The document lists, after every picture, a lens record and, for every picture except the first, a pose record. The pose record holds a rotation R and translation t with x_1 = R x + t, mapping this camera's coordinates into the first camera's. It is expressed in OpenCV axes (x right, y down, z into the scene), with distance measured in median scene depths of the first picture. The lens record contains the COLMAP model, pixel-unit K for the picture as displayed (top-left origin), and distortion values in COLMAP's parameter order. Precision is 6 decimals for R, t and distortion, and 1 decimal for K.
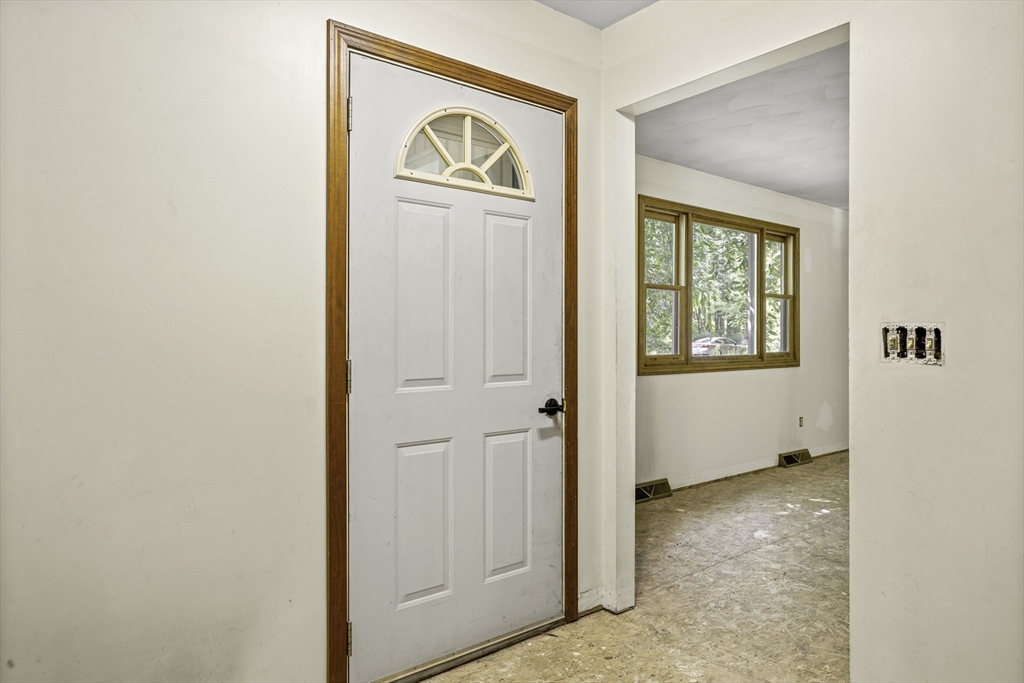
lens RADIAL K [[644.7, 0, 512.0], [0, 644.7, 341.5], [0, 0, 1]] dist [-0.001381, -0.000096]
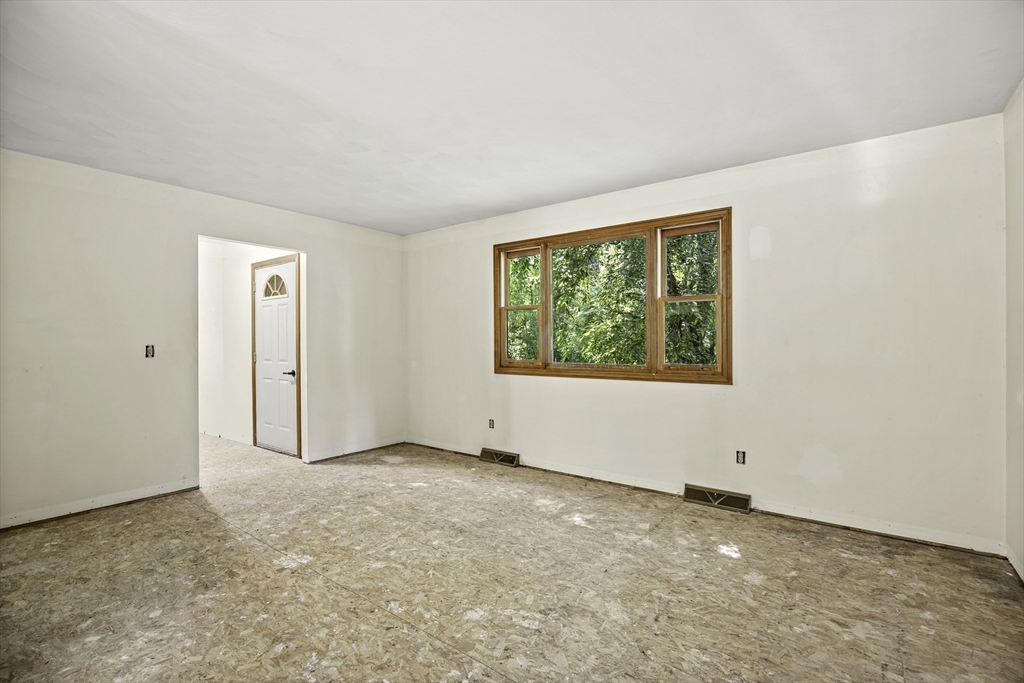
lens RADIAL K [[472.3, 0, 512.0], [0, 472.3, 341.5], [0, 0, 1]] dist [-0.015884, 0.000094]
pose [[0.236659, 0.001834, -0.971591, 1.522854], [-0.000634, 0.999998, 0.001733, -0.023173], [0.971592, 0.000205, 0.236660, 0.994836]]
